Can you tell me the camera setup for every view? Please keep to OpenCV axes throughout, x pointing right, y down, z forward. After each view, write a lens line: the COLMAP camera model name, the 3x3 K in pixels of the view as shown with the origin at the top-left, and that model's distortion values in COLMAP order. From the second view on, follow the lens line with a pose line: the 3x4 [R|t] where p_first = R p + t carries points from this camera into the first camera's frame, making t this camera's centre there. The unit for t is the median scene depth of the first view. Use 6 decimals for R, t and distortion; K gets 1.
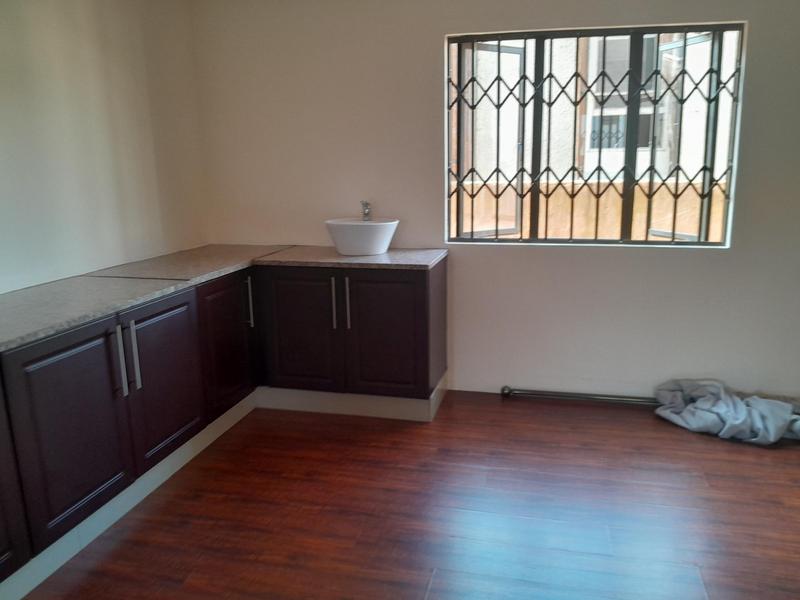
lens RADIAL K [[621.2, 0, 424.7], [0, 621.2, 300.5], [0, 0, 1]] dist [-0.006354, -0.035683]
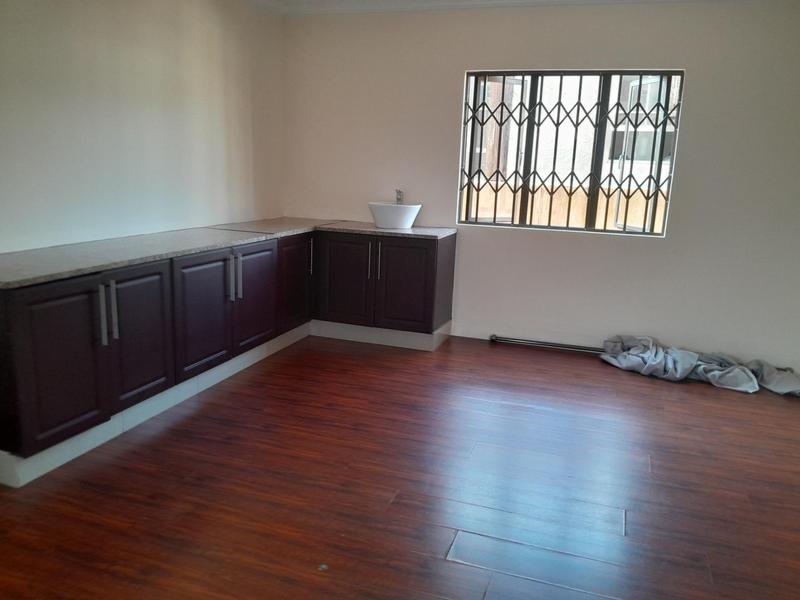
lens RADIAL K [[621.2, 0, 400.2], [0, 621.2, 296.0], [0, 0, 1]] dist [-0.006354, -0.035683]
pose [[0.990885, 0.070563, -0.114753, 0.085744], [-0.071969, 0.997374, -0.008150, 0.088699], [0.113876, 0.016334, 0.993361, -0.371293]]
